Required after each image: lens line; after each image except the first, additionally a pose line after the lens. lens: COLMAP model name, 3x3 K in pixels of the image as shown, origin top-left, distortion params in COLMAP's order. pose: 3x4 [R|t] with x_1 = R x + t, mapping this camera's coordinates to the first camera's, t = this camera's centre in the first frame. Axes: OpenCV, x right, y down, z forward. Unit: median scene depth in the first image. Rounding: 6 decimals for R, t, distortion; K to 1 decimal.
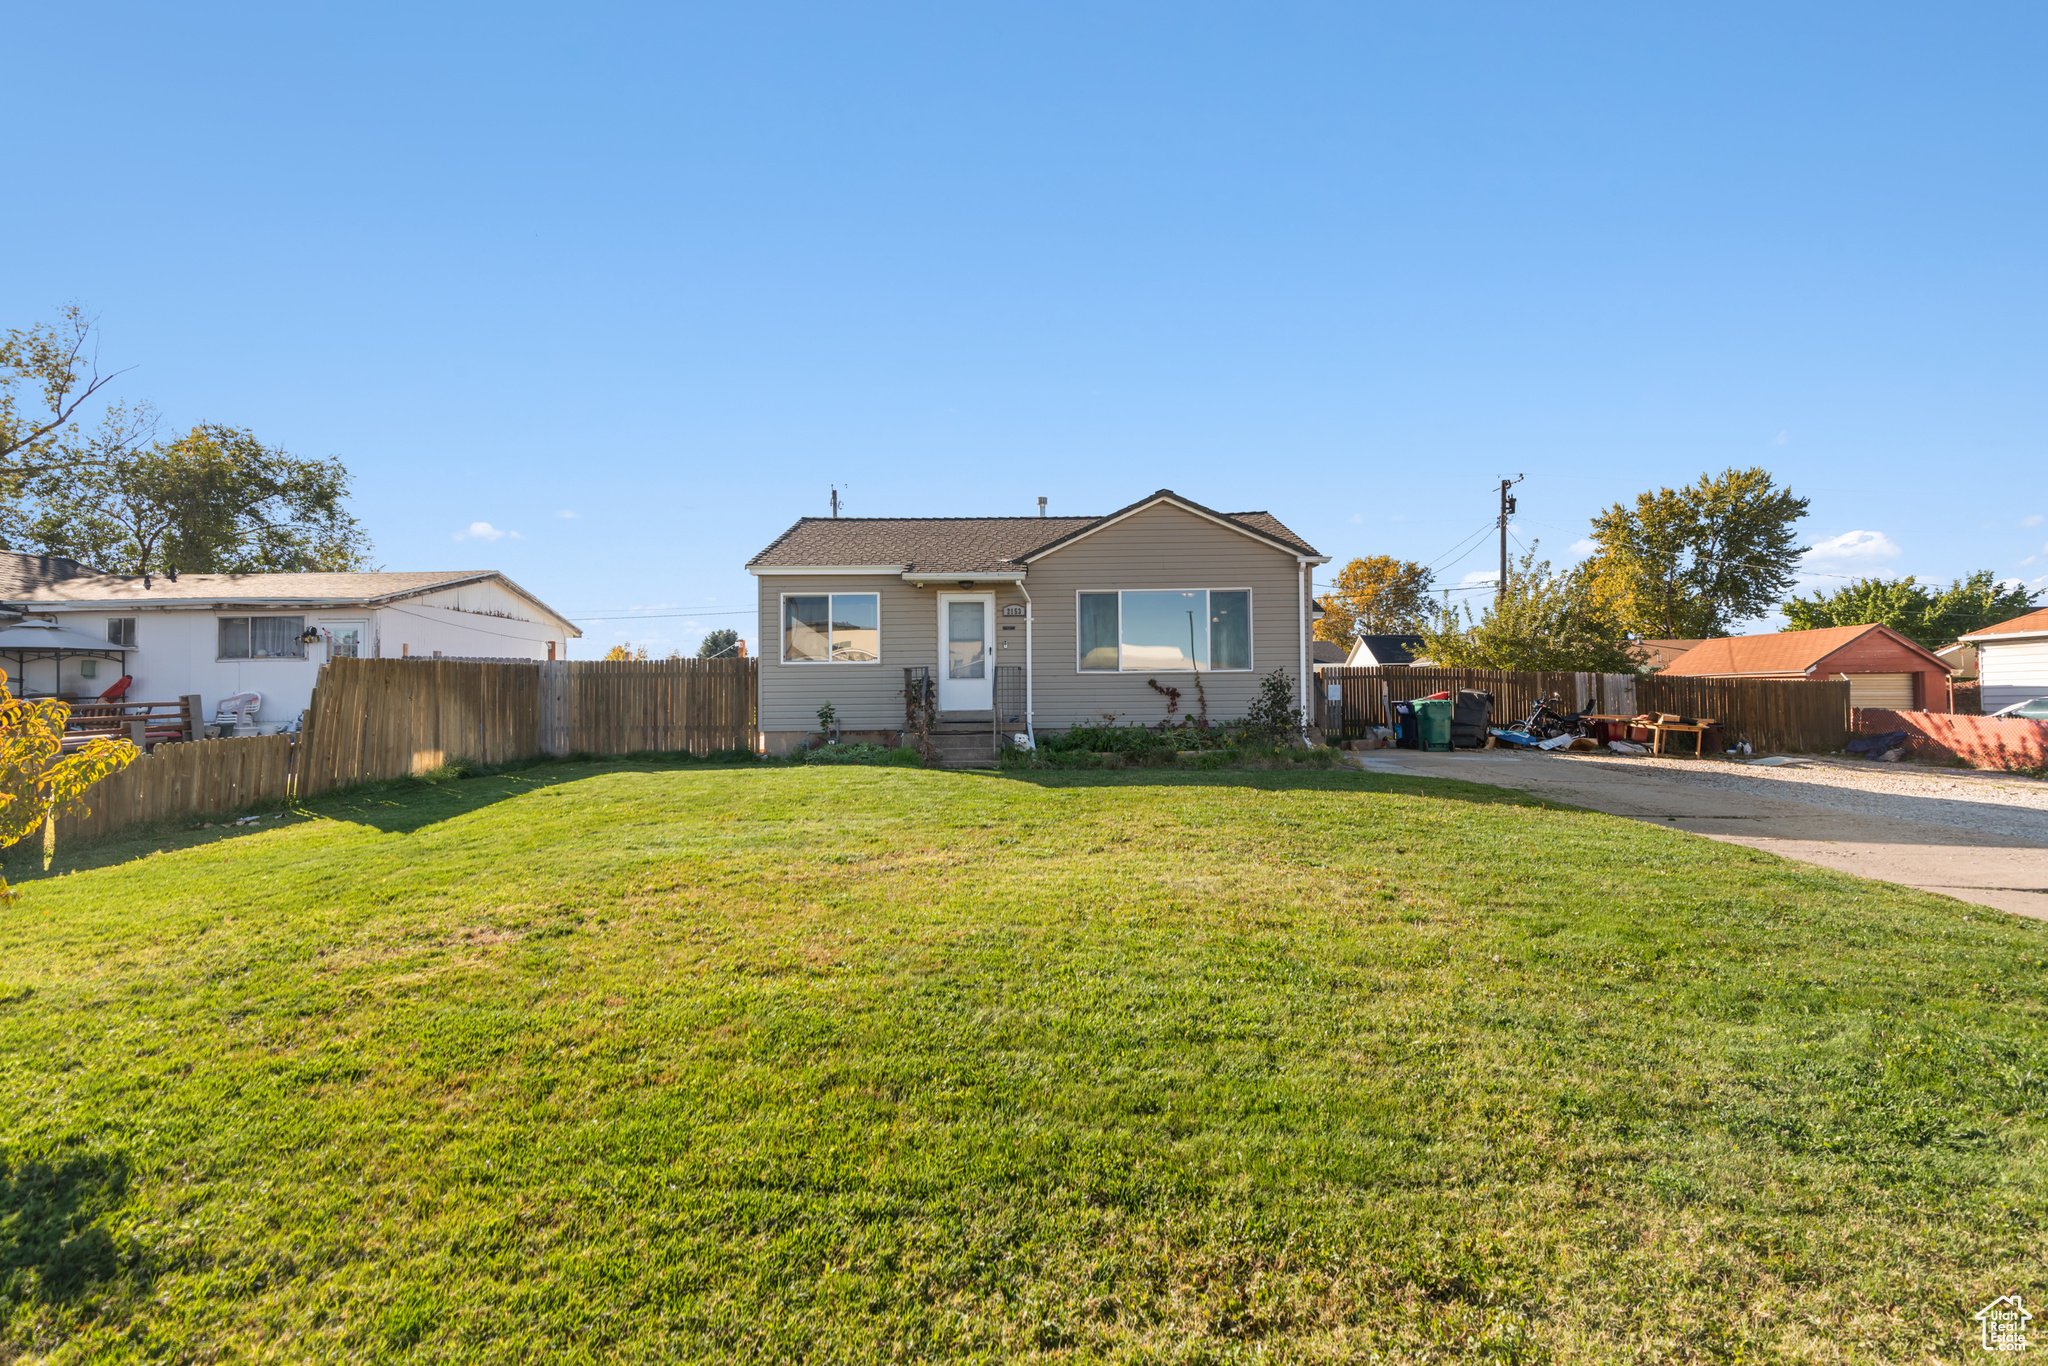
lens RADIAL K [[952.8, 0, 1024.0], [0, 952.8, 683.0], [0, 0, 1]] dist [0.012356, -0.000376]
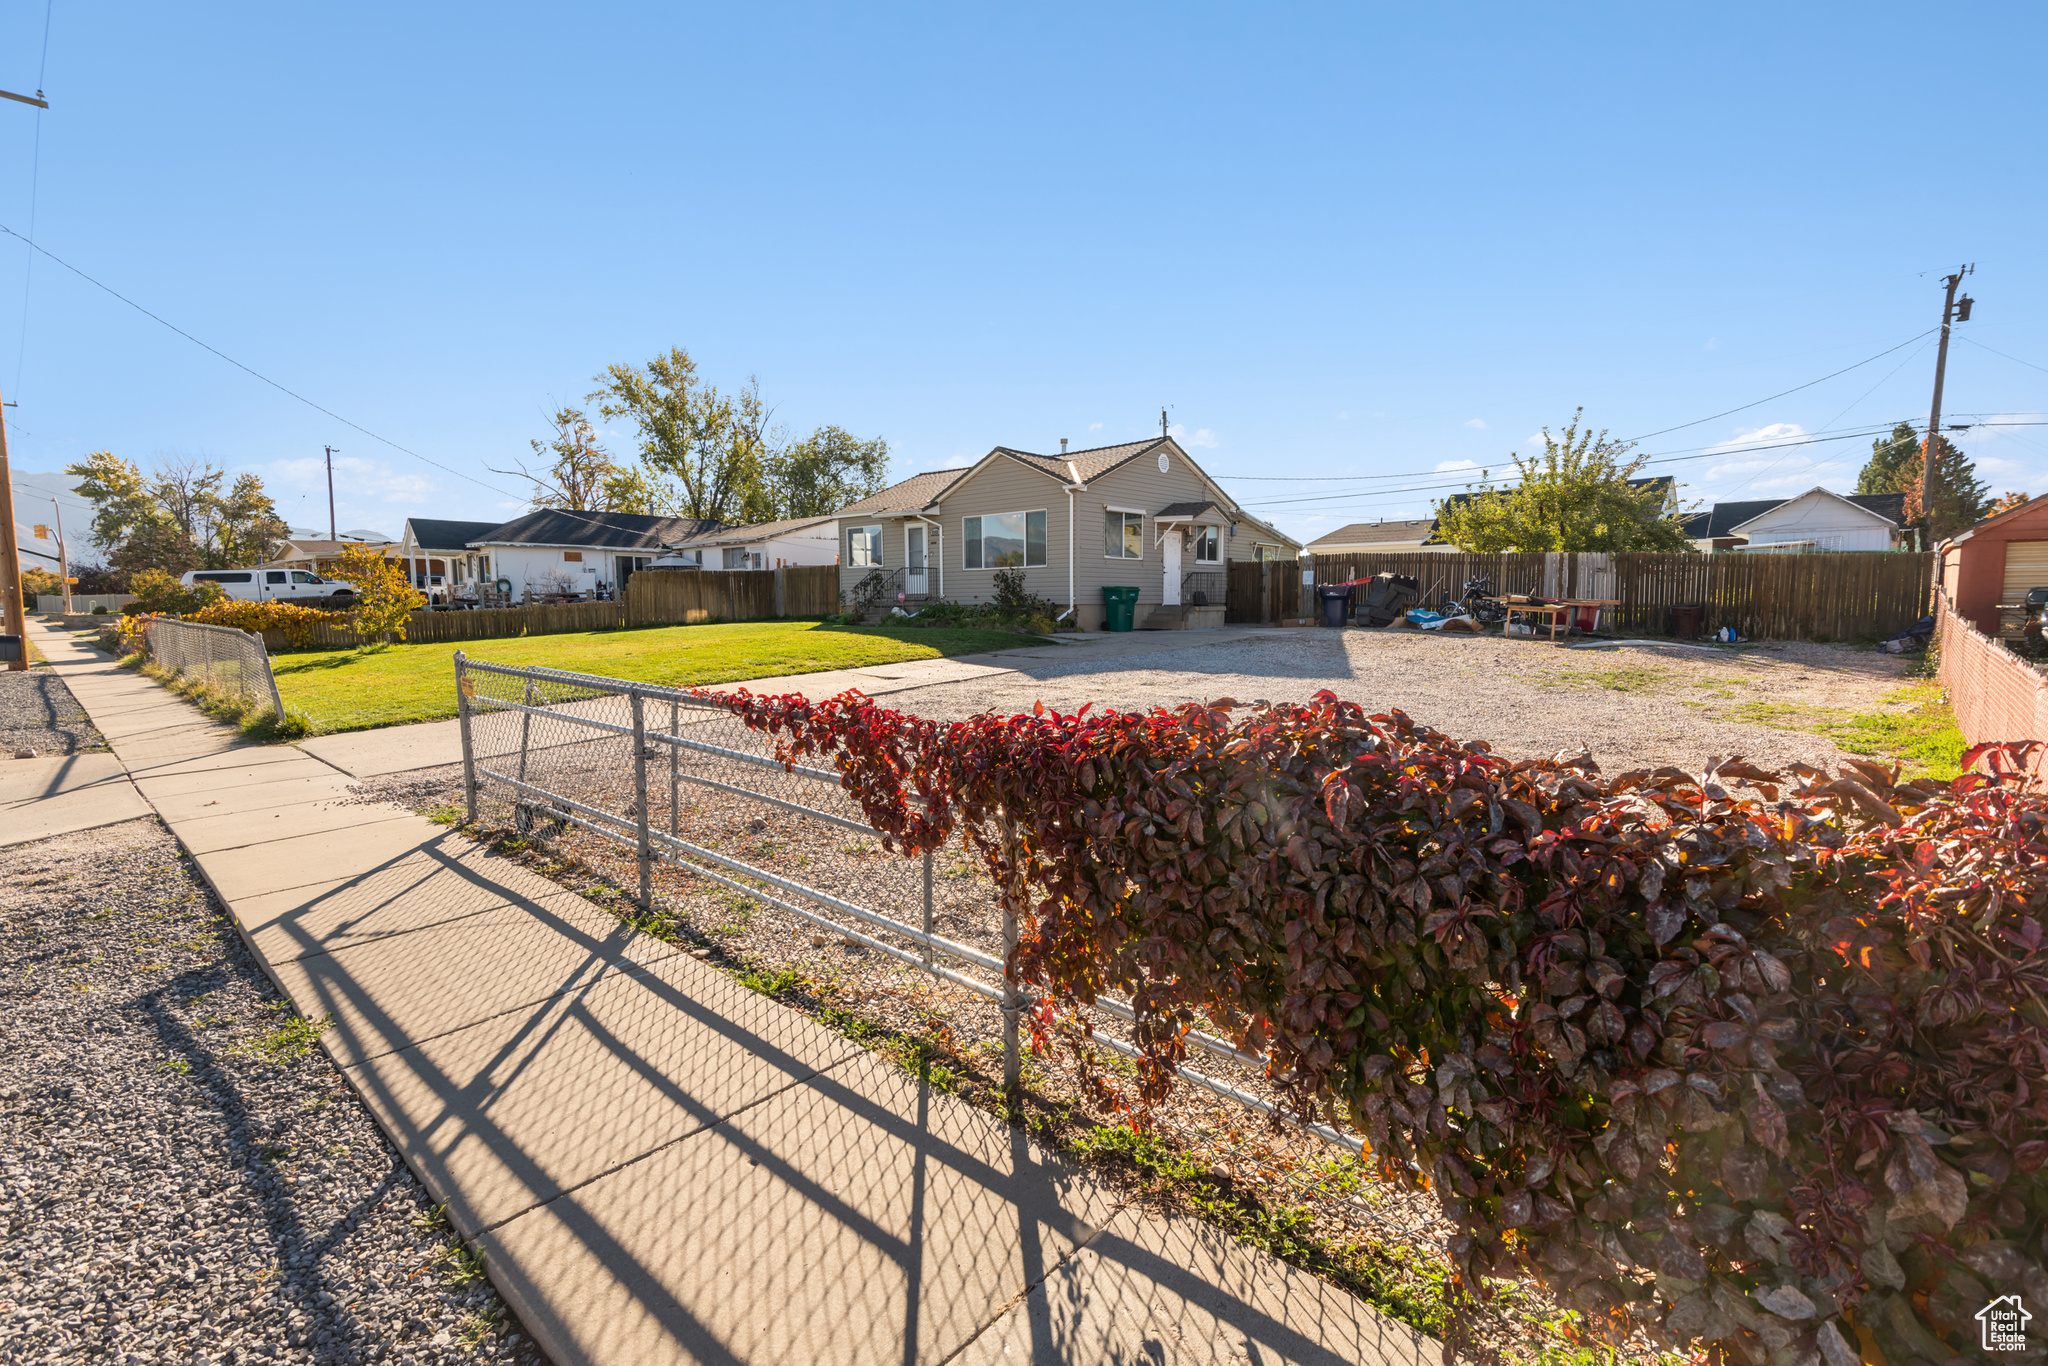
lens RADIAL K [[904.1, 0, 1023.1], [0, 904.1, 702.3], [0, 0, 1]] dist [0.016450, -0.000133]
pose [[0.759011, 0.076714, -0.646542, 1.126970], [0.019598, 0.989892, 0.140460, -0.001887], [0.650783, -0.119281, 0.749836, -0.095703]]
